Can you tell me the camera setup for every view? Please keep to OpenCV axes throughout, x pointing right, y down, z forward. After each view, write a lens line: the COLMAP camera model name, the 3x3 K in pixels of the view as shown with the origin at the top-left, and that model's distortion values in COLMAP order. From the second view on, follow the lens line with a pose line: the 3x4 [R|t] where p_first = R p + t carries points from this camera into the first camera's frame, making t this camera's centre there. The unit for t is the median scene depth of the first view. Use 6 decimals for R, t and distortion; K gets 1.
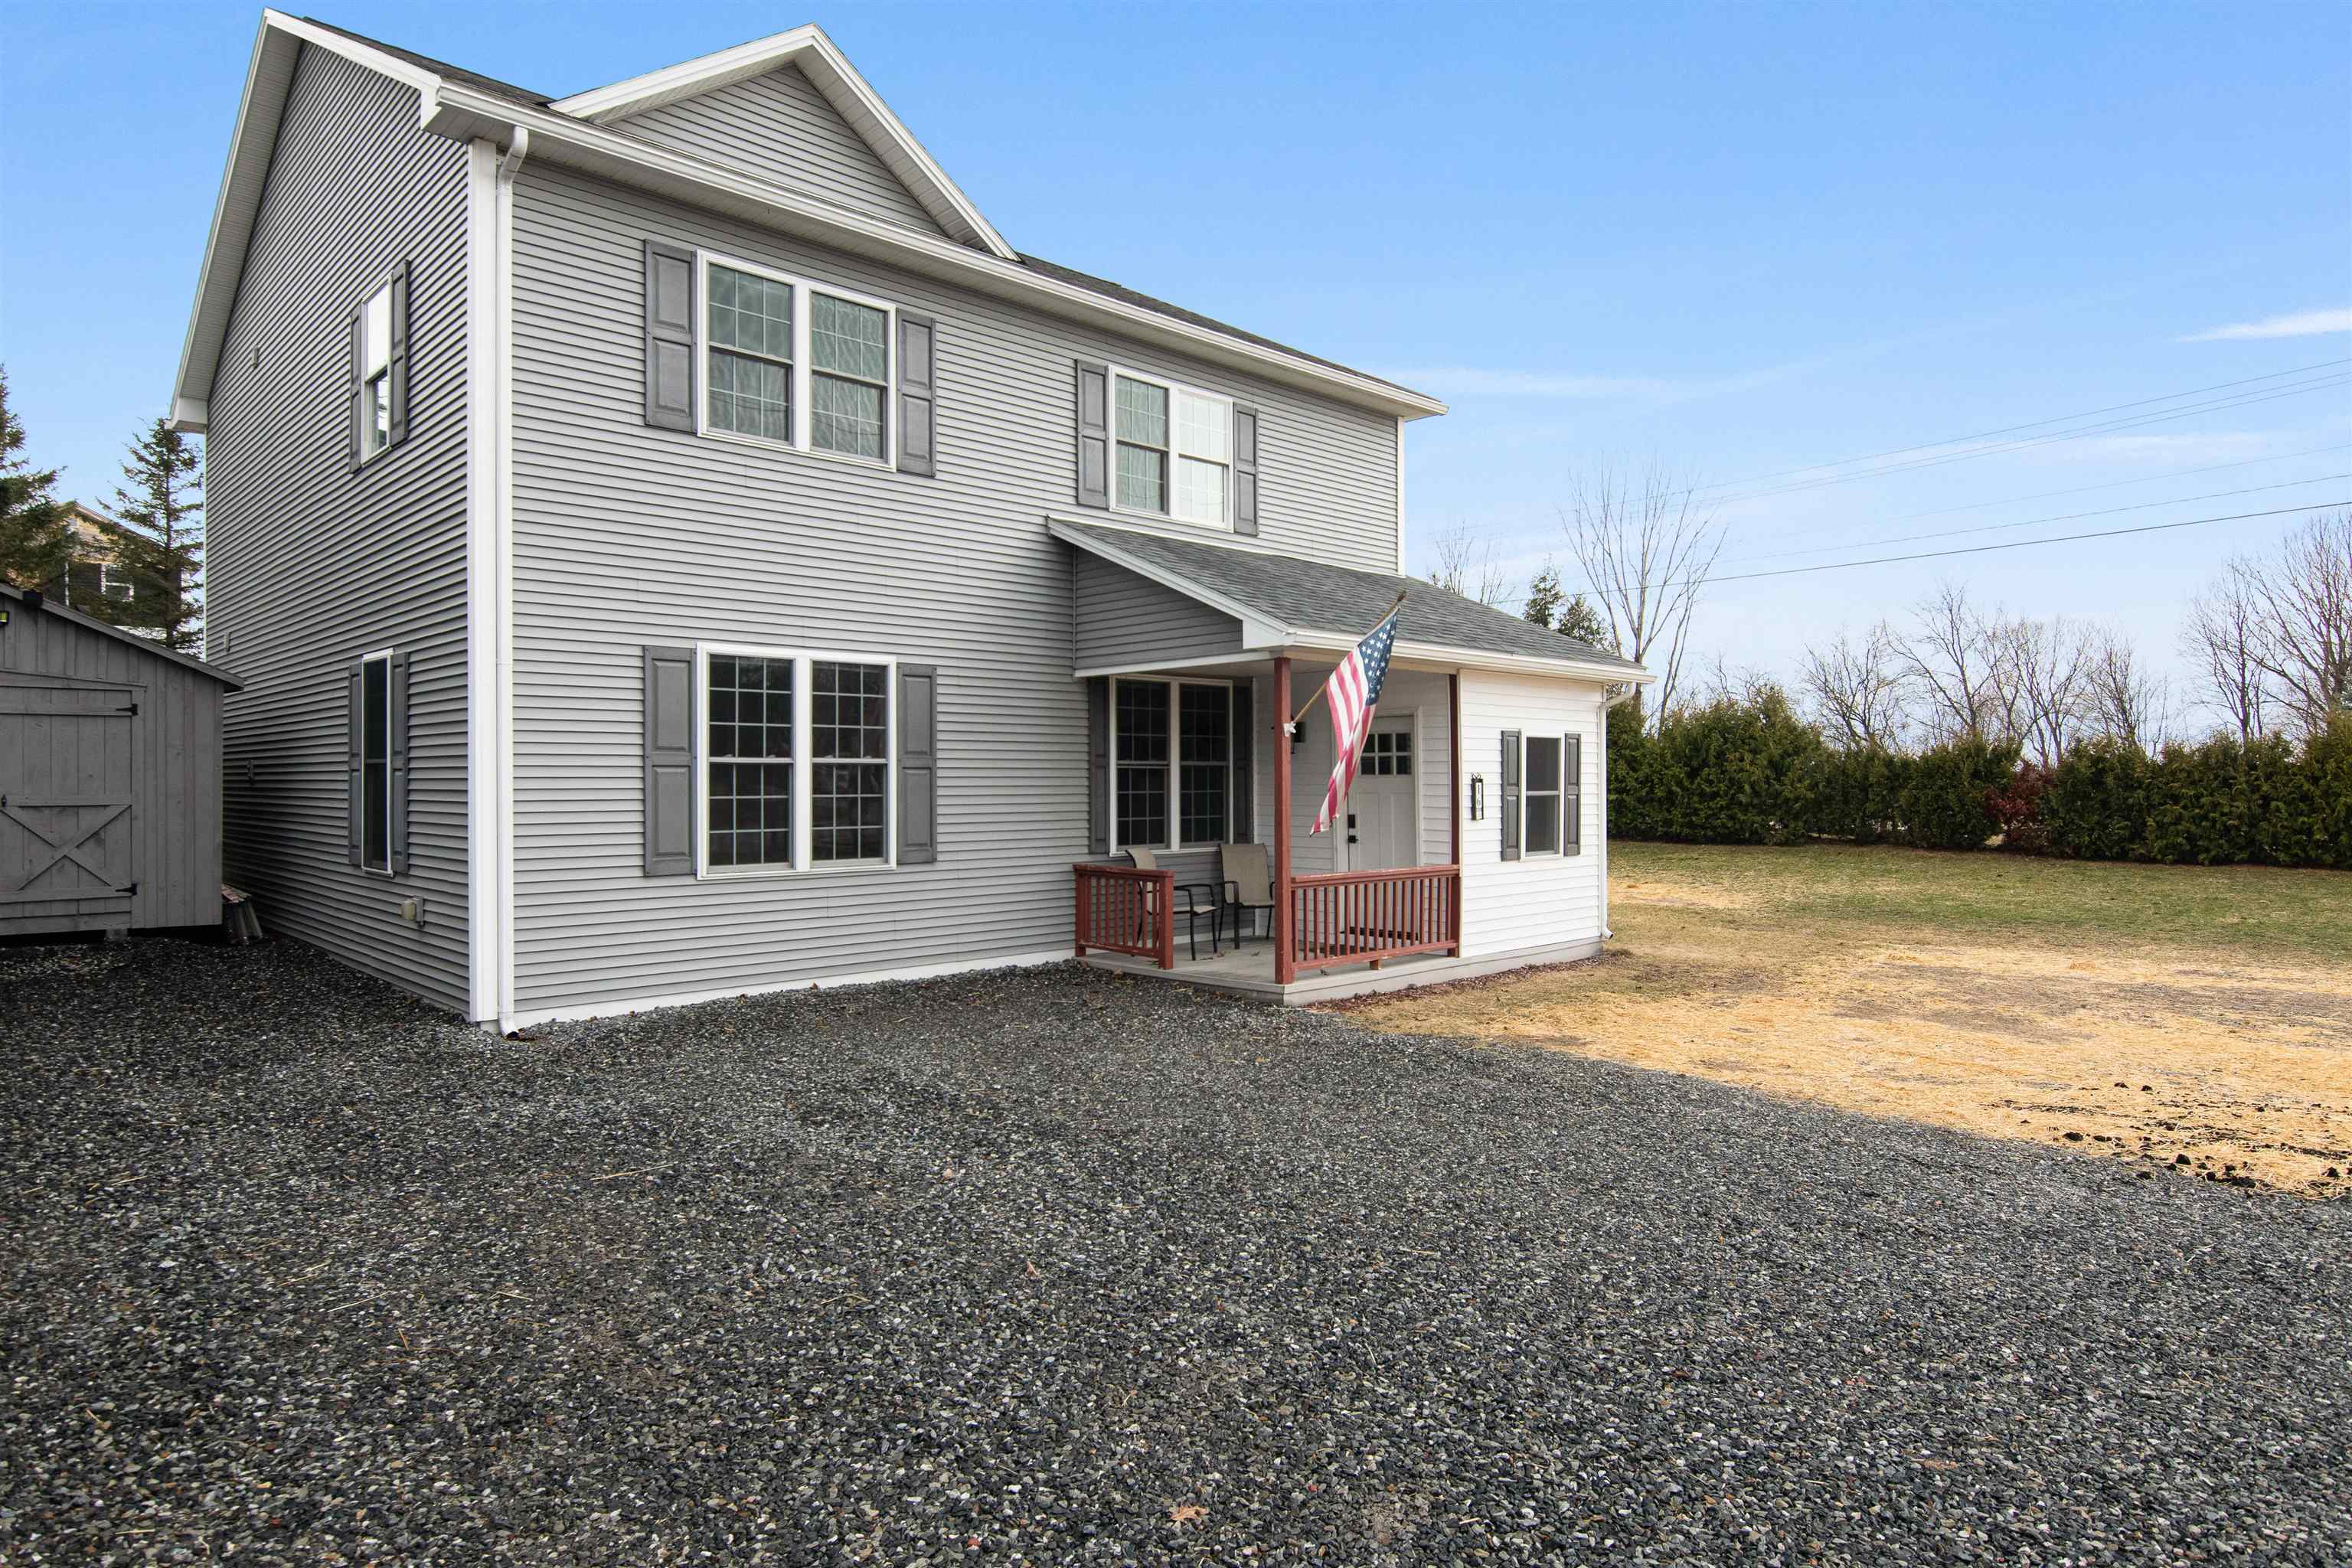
lens RADIAL K [[1369.2, 0, 1178.5], [0, 1369.2, 777.9], [0, 0, 1]] dist [-0.004775, -0.000250]
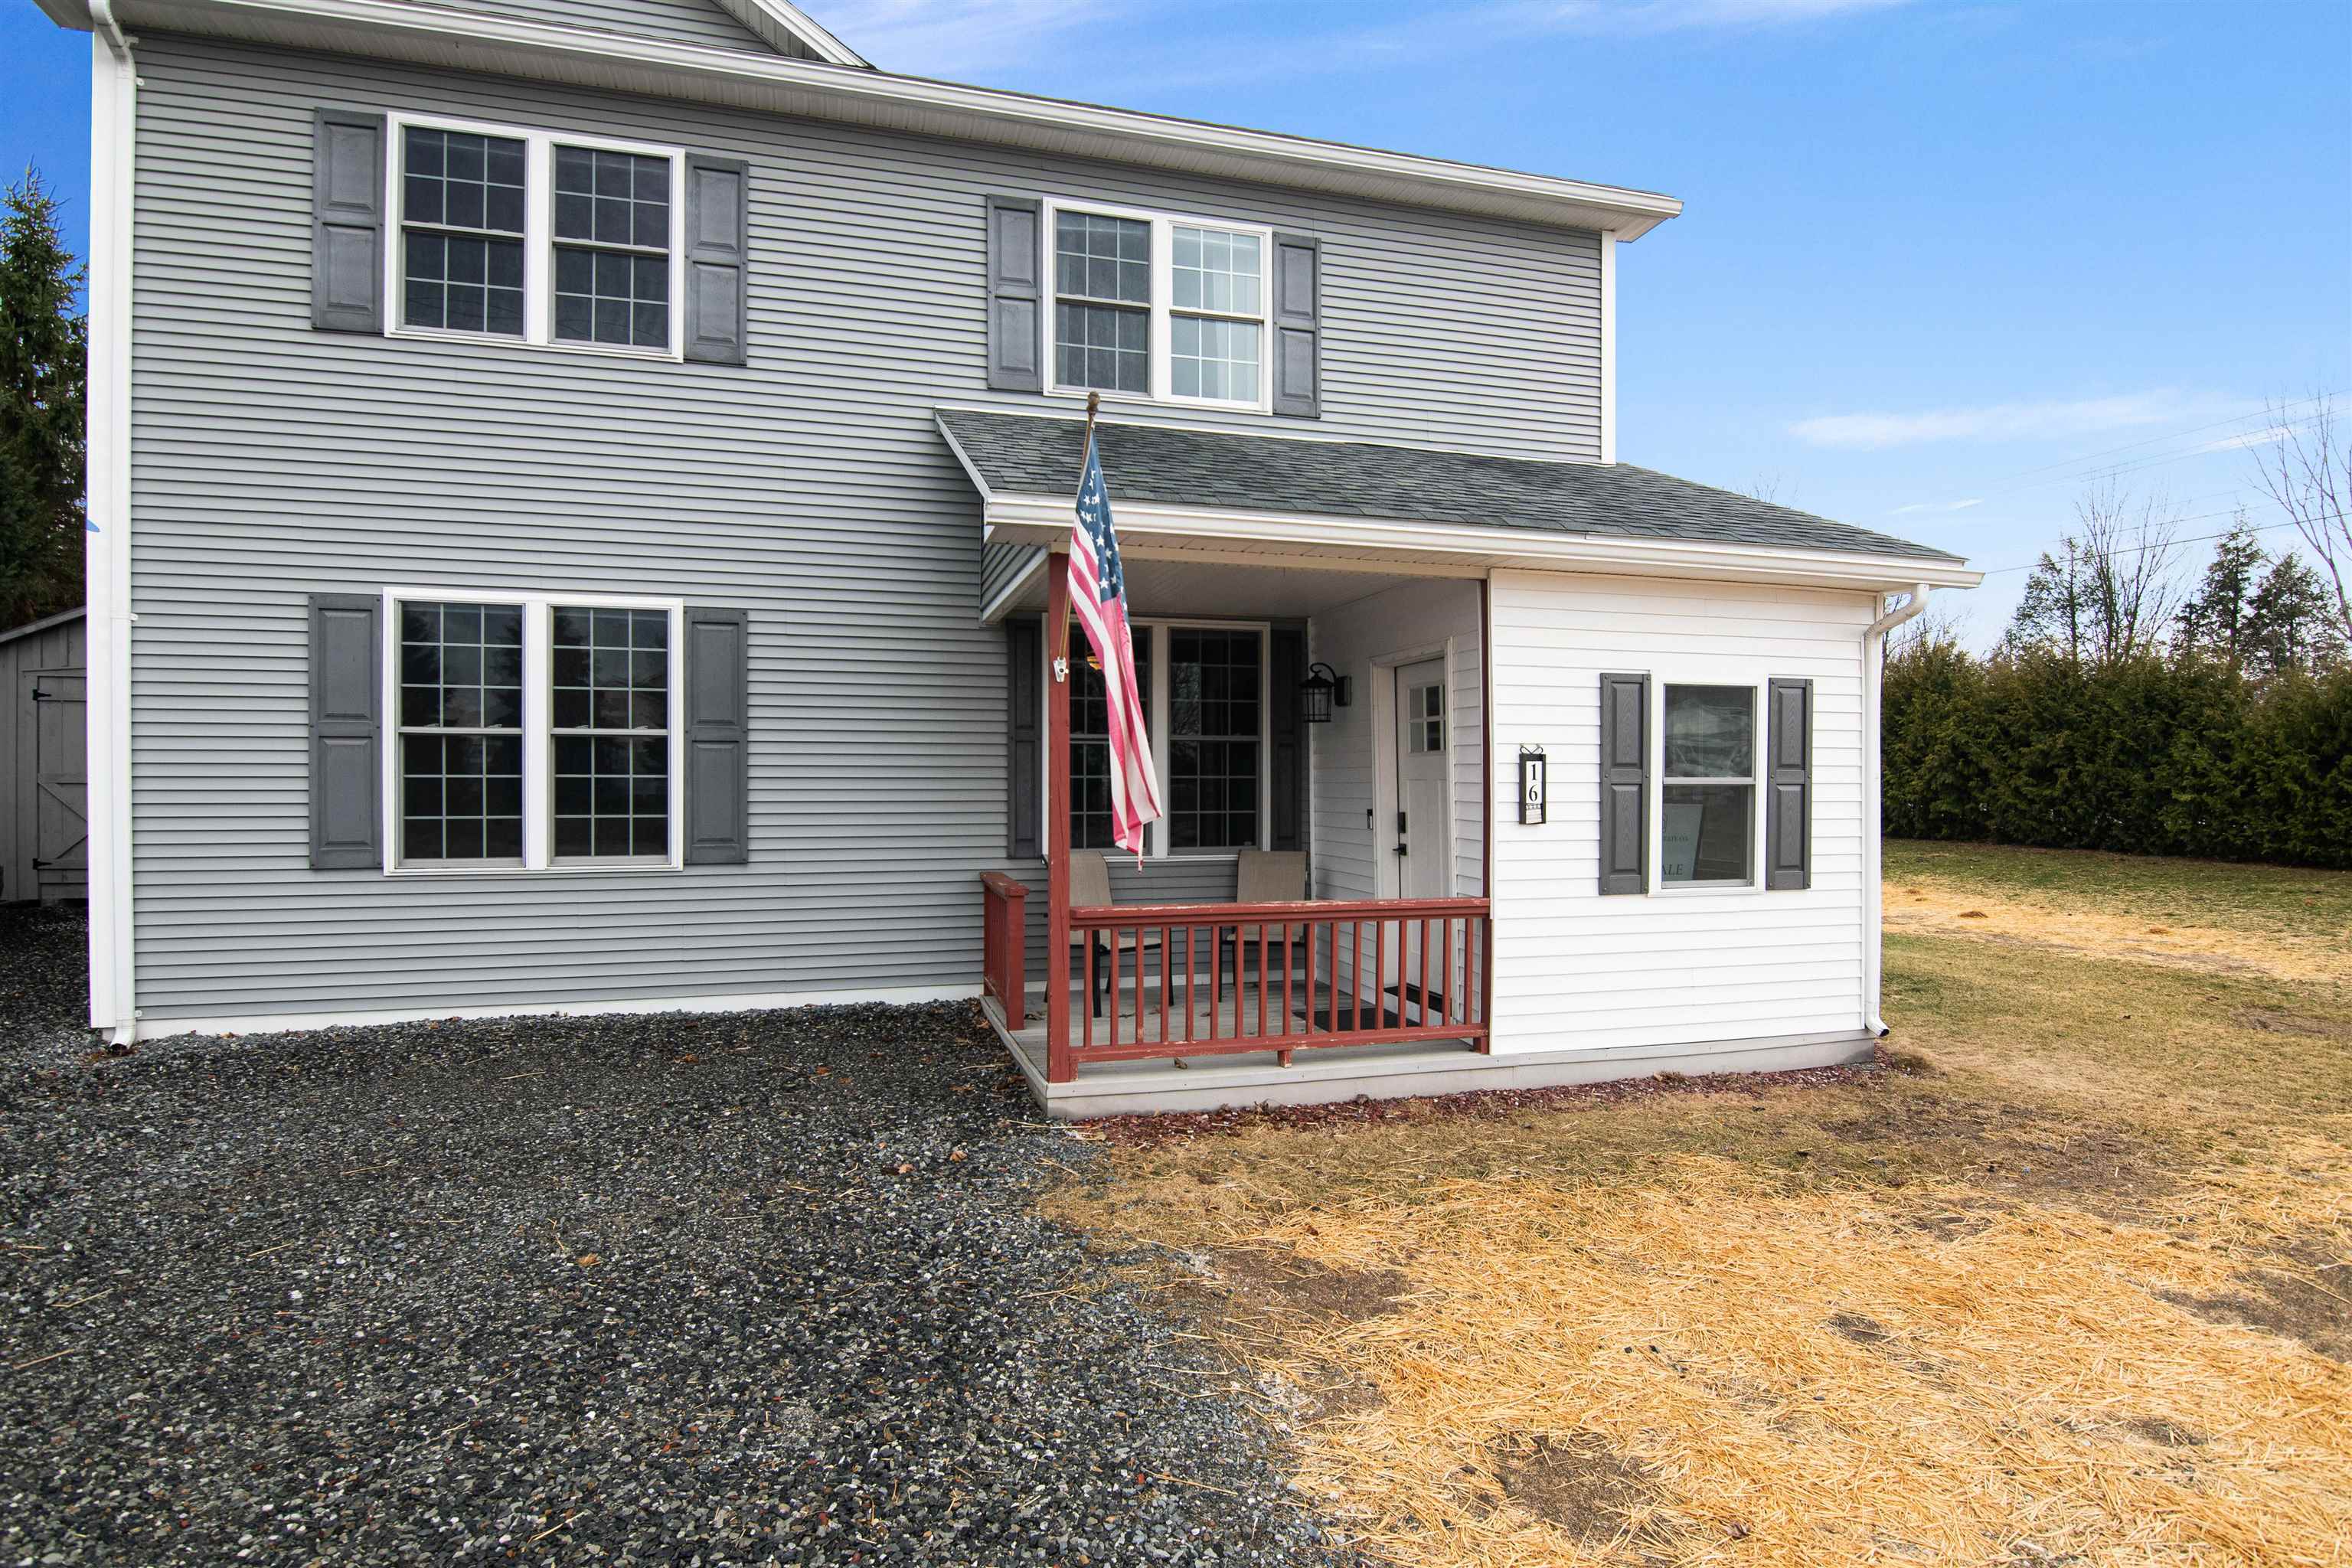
lens RADIAL K [[1216.0, 0, 1167.1], [0, 1216.0, 784.9], [0, 0, 1]] dist [-0.004100, -0.012001]
pose [[0.881926, 0.006057, -0.471350, 0.322814], [-0.003317, 0.999972, 0.006644, 0.010730], [0.471377, -0.004295, 0.881921, 0.458533]]
